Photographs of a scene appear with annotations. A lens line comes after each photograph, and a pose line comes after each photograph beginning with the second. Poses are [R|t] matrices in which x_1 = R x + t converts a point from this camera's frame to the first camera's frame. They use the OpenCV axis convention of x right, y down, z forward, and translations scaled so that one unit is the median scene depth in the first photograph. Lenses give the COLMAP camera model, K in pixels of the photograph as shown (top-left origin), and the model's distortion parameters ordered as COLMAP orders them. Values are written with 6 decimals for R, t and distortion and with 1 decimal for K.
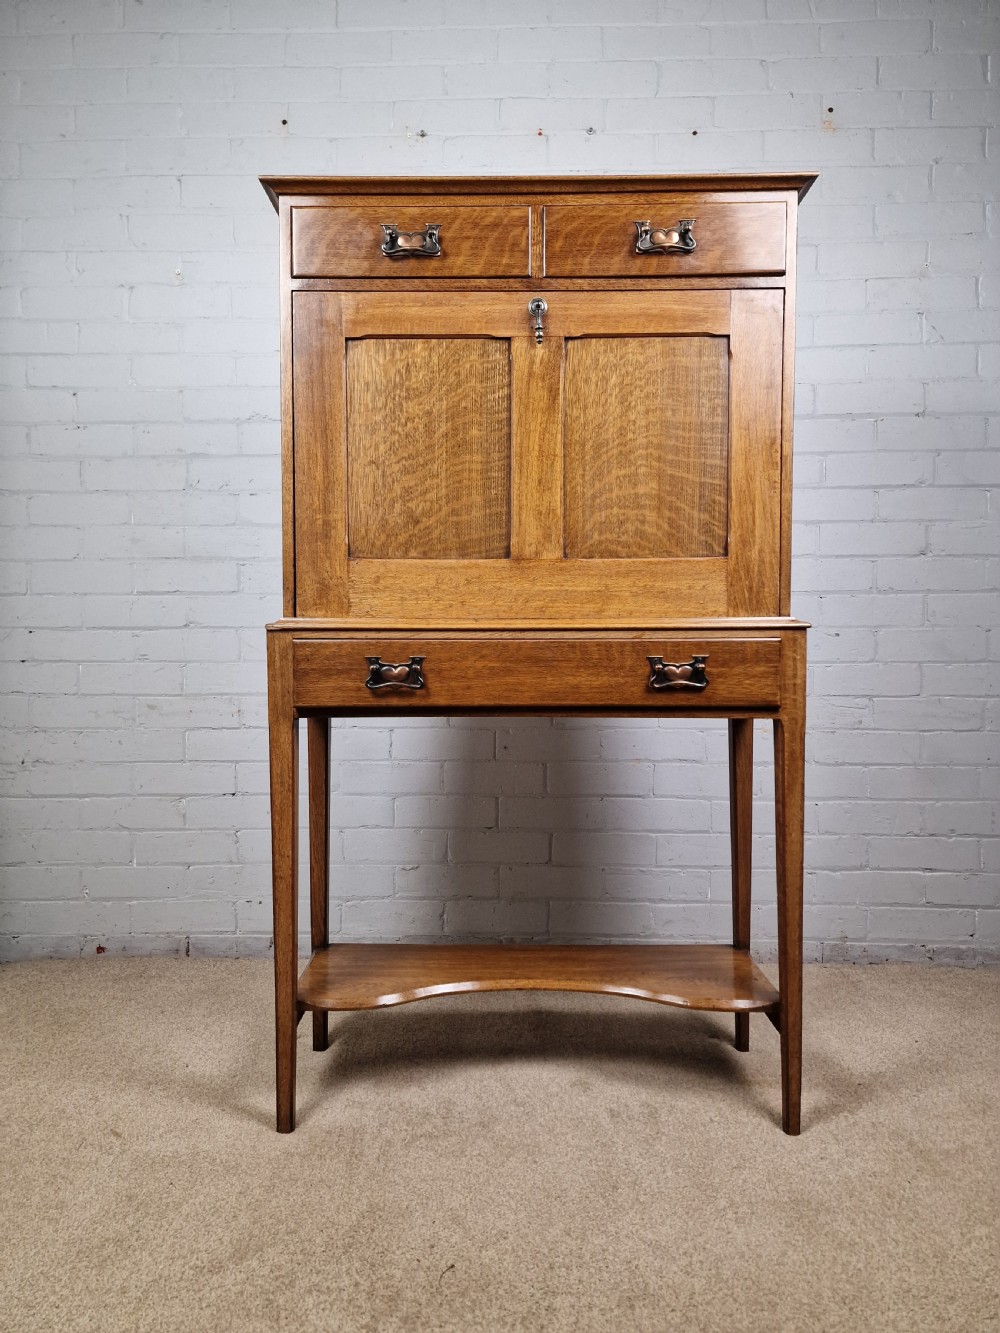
lens RADIAL K [[870.3, 0, 482.1], [0, 870.3, 671.3], [0, 0, 1]] dist [0.062980, -0.050419]
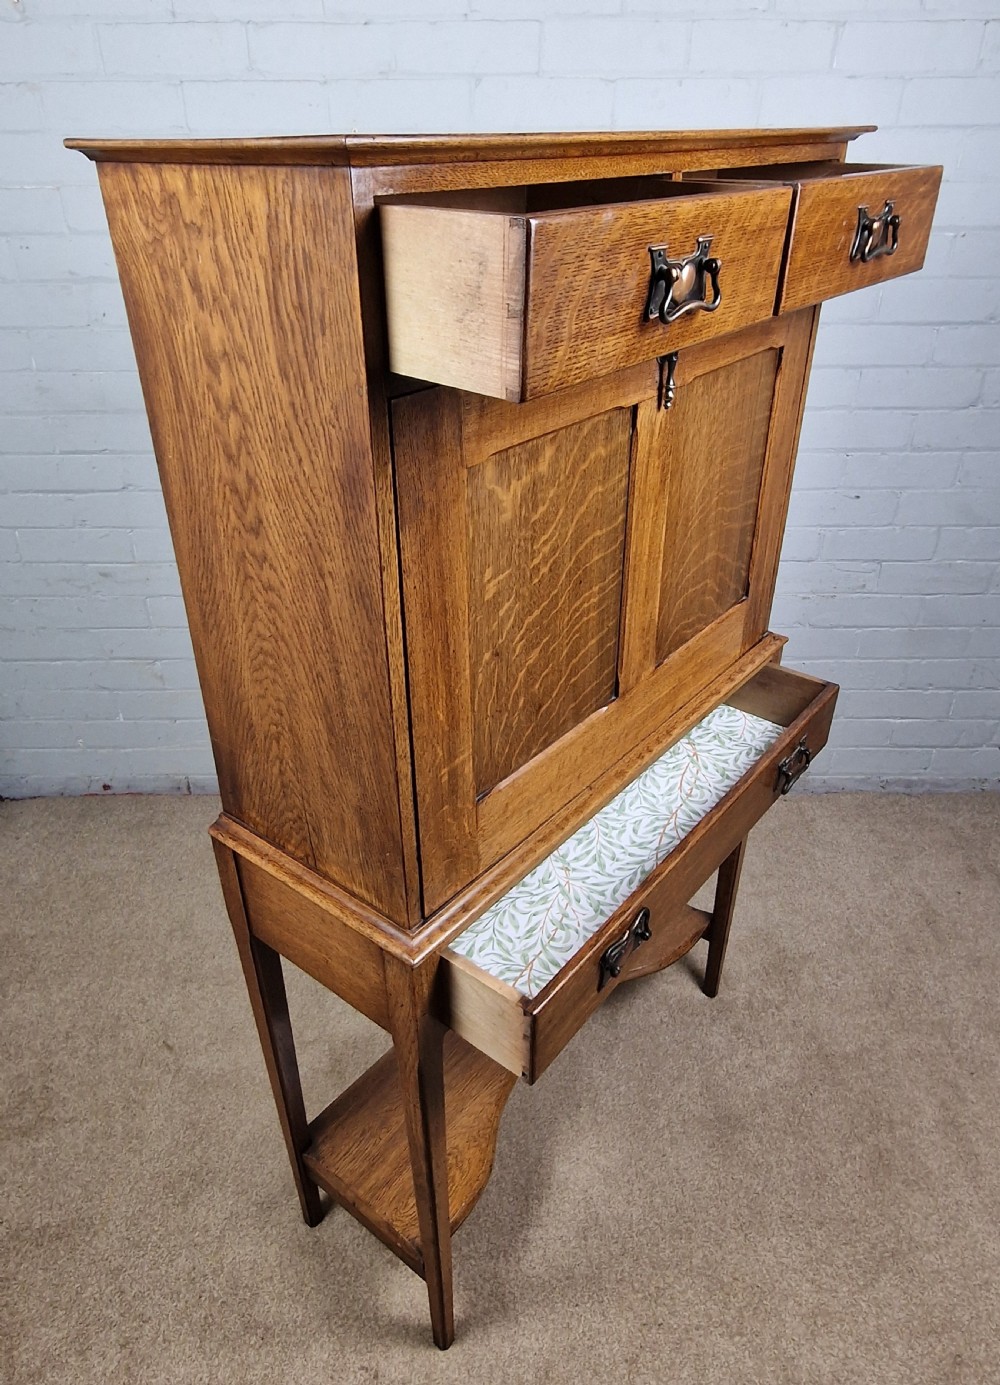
lens RADIAL K [[920.9, 0, 481.6], [0, 920.9, 676.1], [0, 0, 1]] dist [-0.000821, 0.000227]
pose [[0.999700, -0.018730, 0.015773, 0.001963], [0.008469, 0.868857, 0.494991, -0.355400], [-0.022976, -0.494709, 0.868755, 0.100529]]
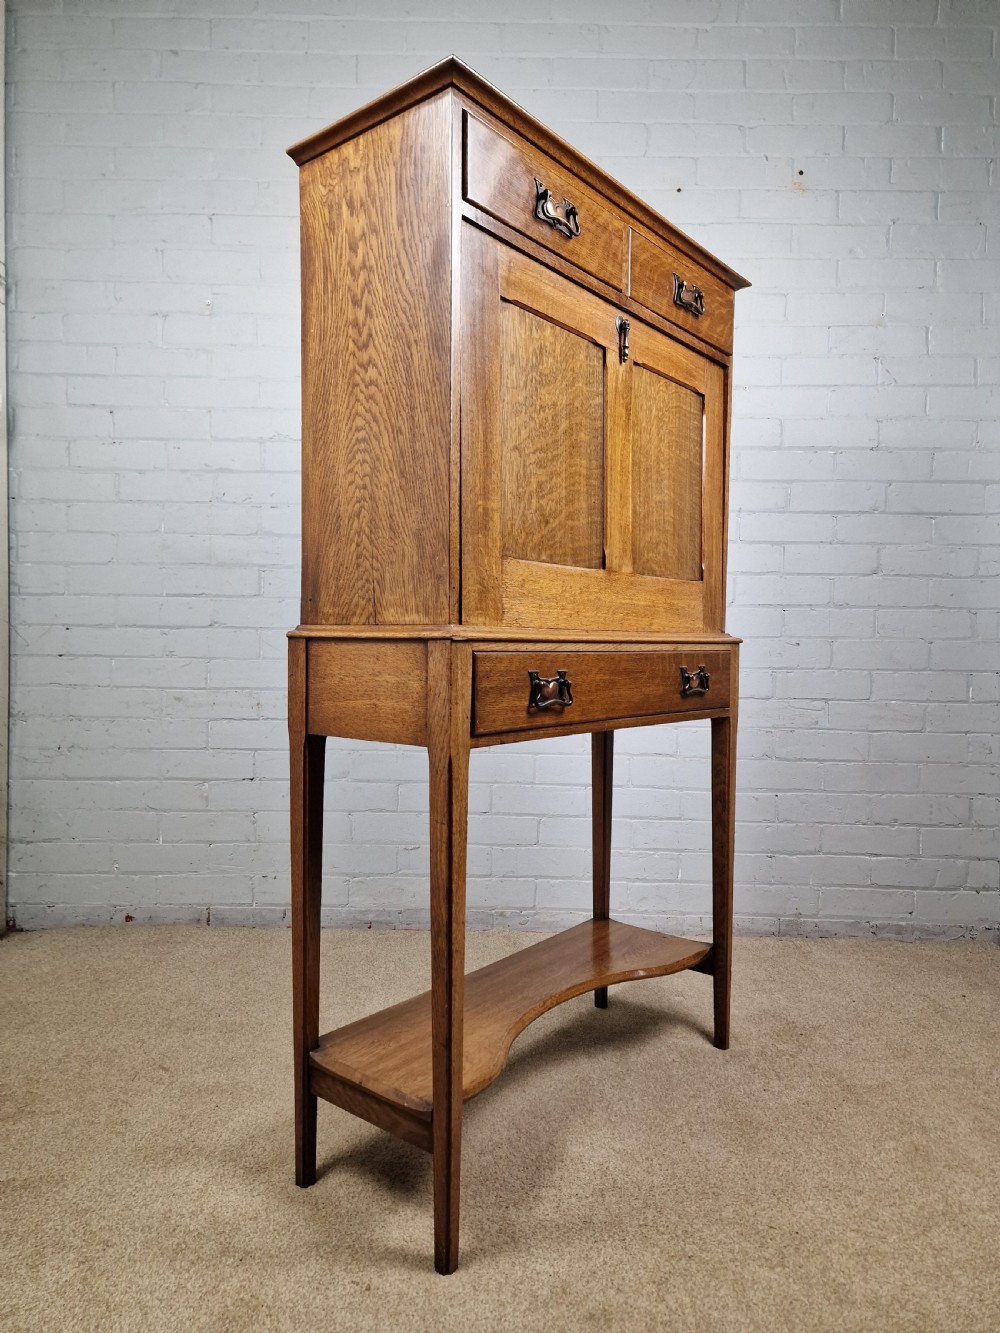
lens RADIAL K [[870.3, 0, 485.0], [0, 870.3, 669.8], [0, 0, 1]] dist [0.062980, -0.050419]
pose [[0.999662, 0.016096, 0.020424, -0.015911], [-0.016289, 0.999824, 0.009321, -0.012761], [-0.020271, -0.009650, 0.999748, -0.109352]]
